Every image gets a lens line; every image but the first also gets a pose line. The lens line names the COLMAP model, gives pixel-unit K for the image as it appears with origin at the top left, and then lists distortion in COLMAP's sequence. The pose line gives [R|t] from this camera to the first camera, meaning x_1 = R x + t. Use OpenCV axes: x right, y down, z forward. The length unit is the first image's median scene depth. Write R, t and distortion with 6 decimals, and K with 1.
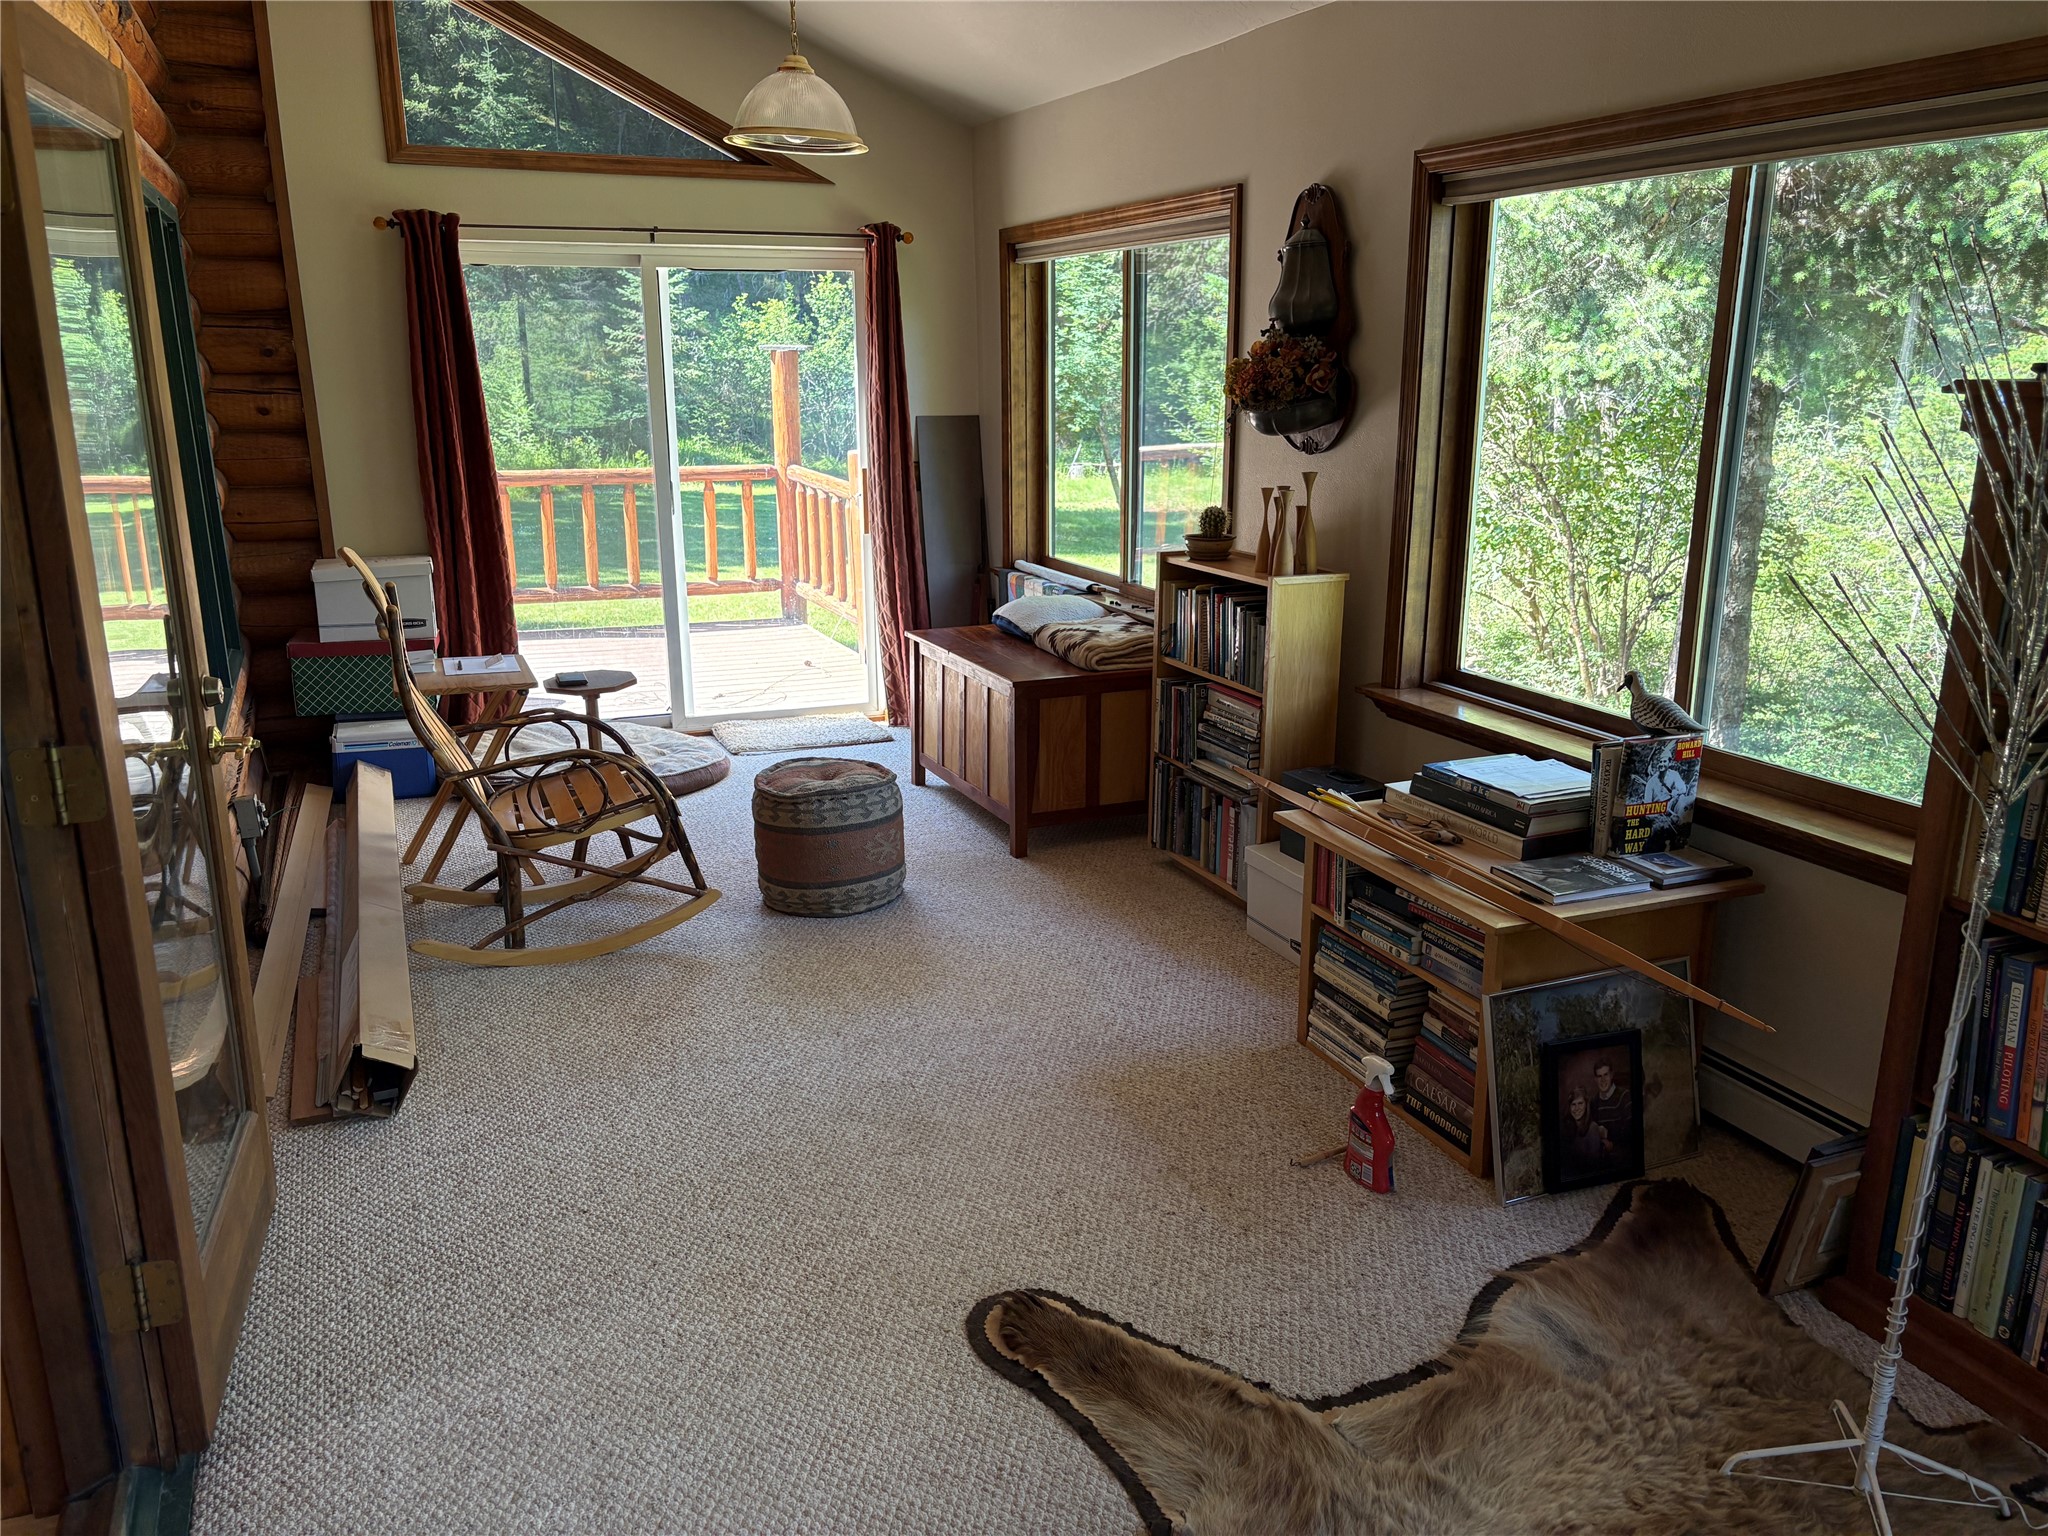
lens RADIAL K [[1538.5, 0, 1021.5], [0, 1538.5, 767.4], [0, 0, 1]] dist [0.016076, 0.005700]
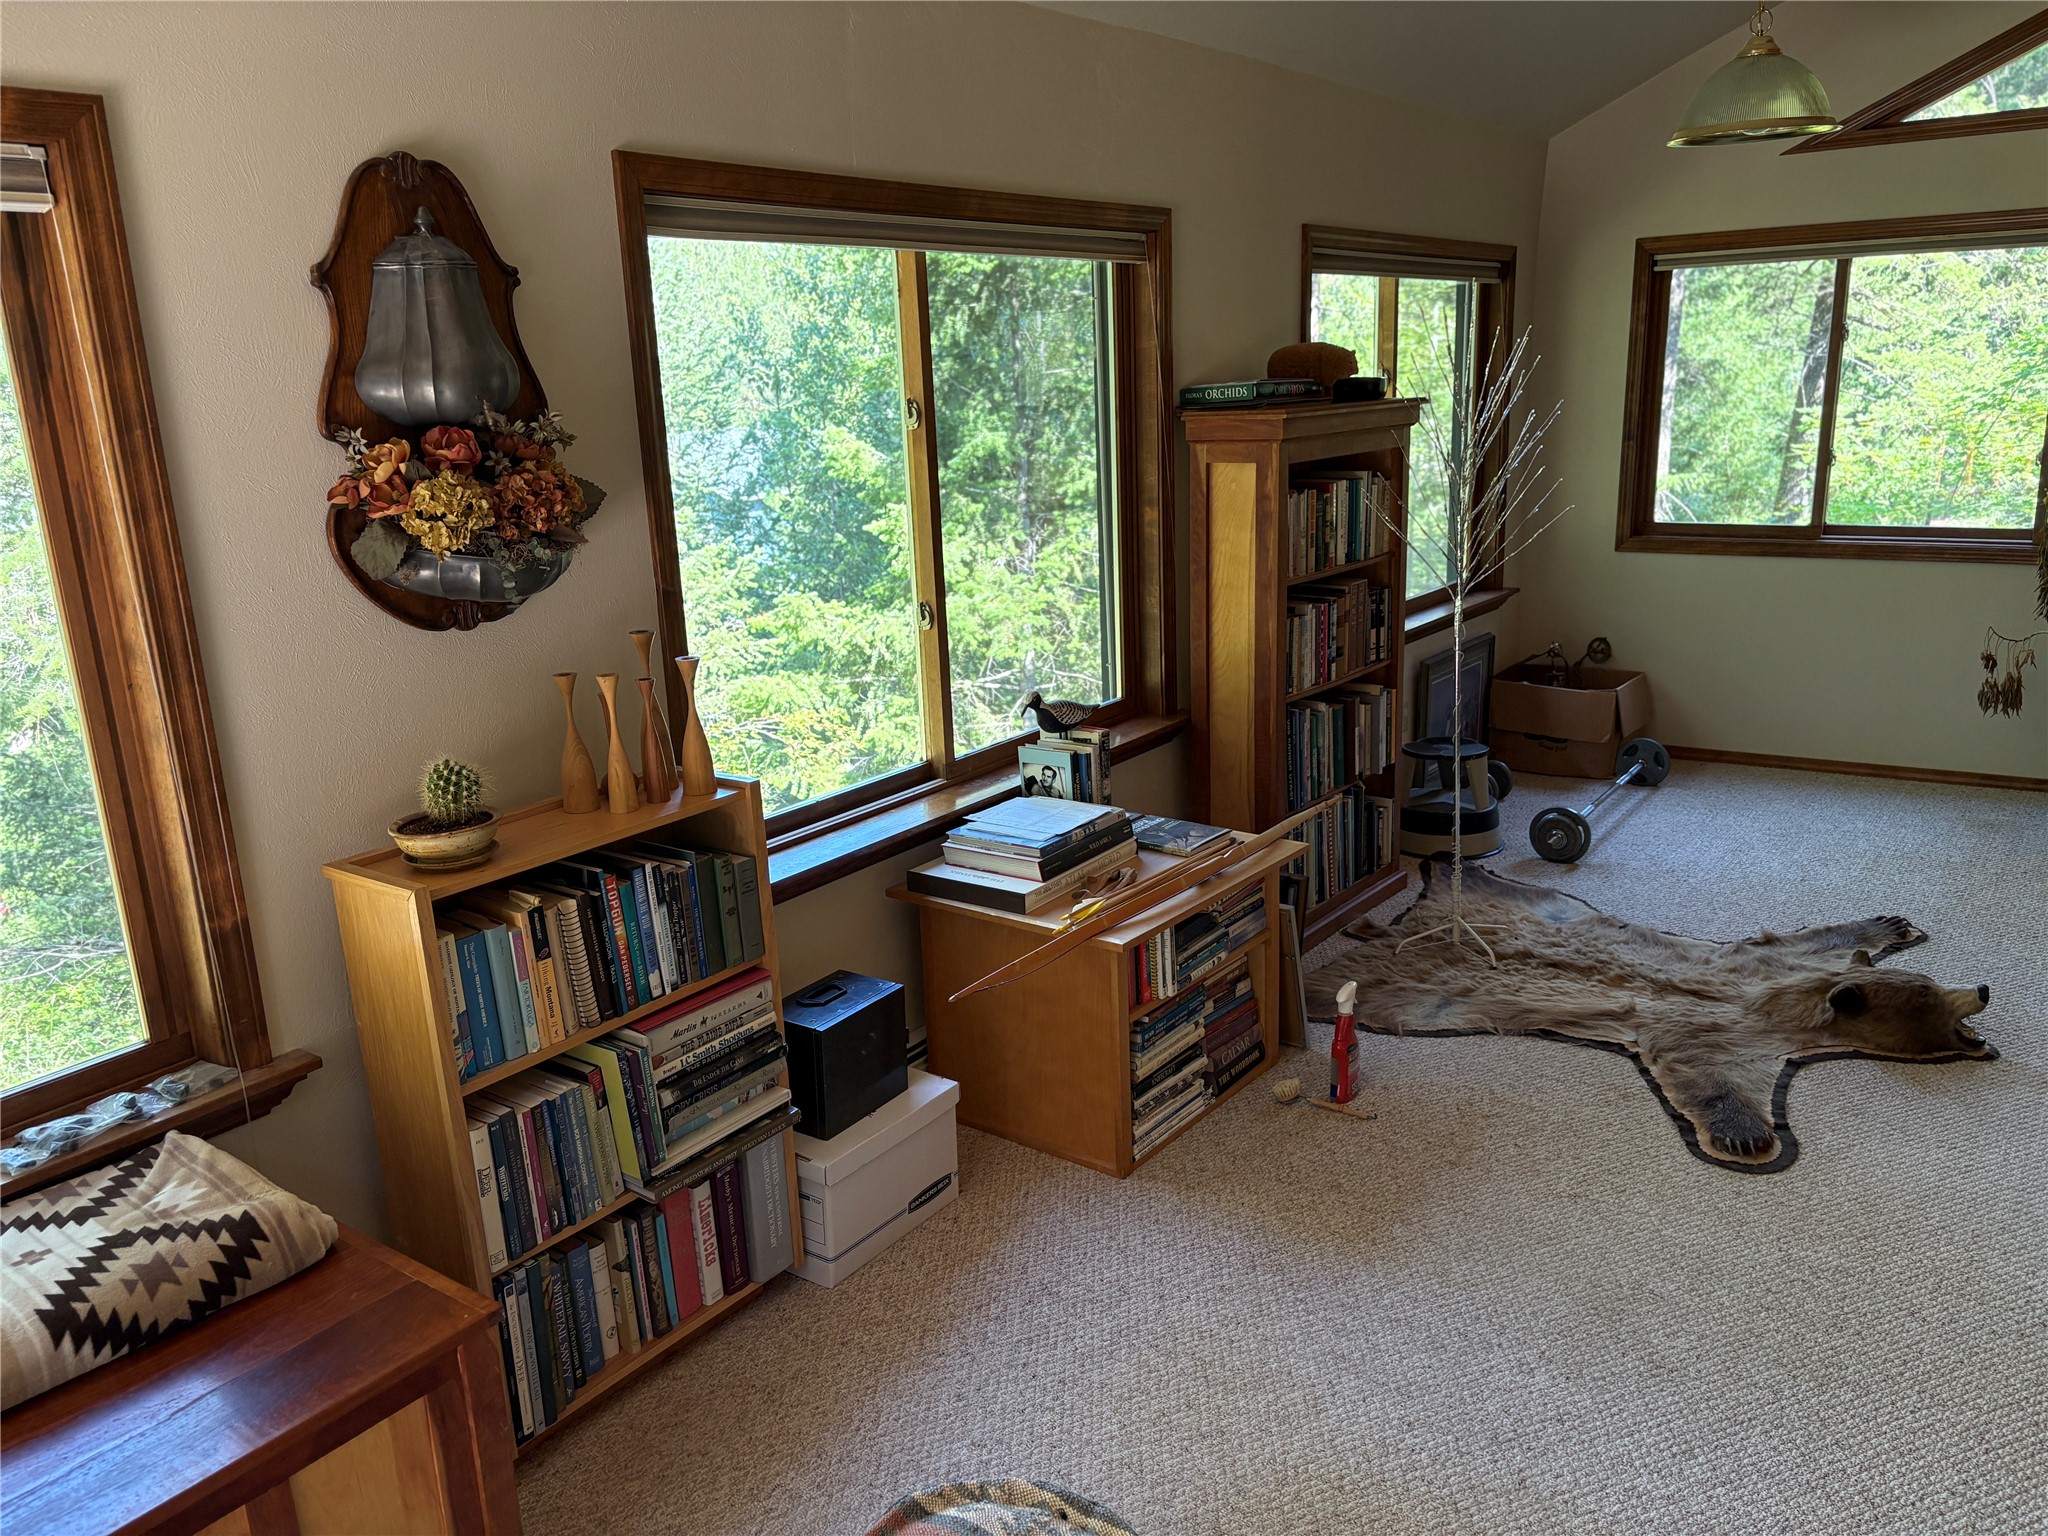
lens RADIAL K [[1538.5, 0, 1025.6], [0, 1538.5, 776.4], [0, 0, 1]] dist [0.016076, 0.005700]
pose [[-0.505712, -0.193974, 0.840612, -0.620097], [0.267138, 0.891293, 0.366379, -0.465381], [-0.820300, 0.409842, -0.398921, 1.638202]]
